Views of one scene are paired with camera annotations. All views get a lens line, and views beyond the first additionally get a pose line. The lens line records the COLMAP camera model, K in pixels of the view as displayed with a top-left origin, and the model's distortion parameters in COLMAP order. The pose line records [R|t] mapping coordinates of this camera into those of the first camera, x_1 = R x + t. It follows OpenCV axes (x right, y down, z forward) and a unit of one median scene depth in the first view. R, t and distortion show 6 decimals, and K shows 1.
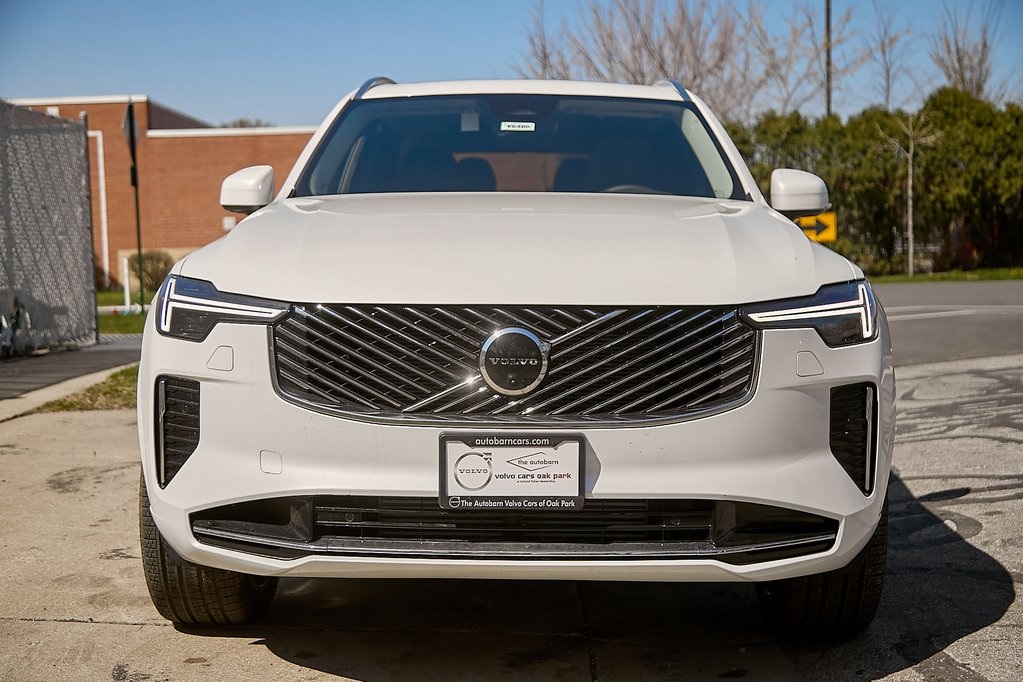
lens RADIAL K [[1440.2, 0, 511.5], [0, 1440.2, 341.0], [0, 0, 1]] dist [-0.002350, 0.010391]
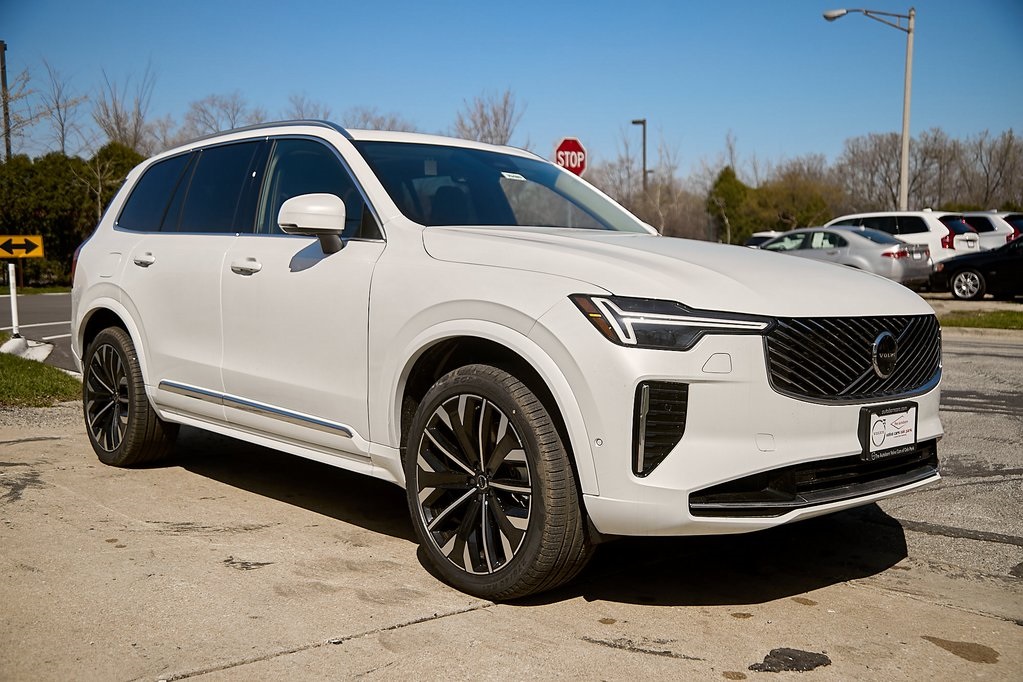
lens RADIAL K [[1039.9, 0, 511.5], [0, 1039.9, 341.0], [0, 0, 1]] dist [-0.009188, 0.127406]
pose [[0.720758, -0.034818, 0.692311, -0.914033], [0.028135, 0.999384, 0.020970, -0.029792], [-0.692615, 0.004363, 0.721294, 0.464339]]
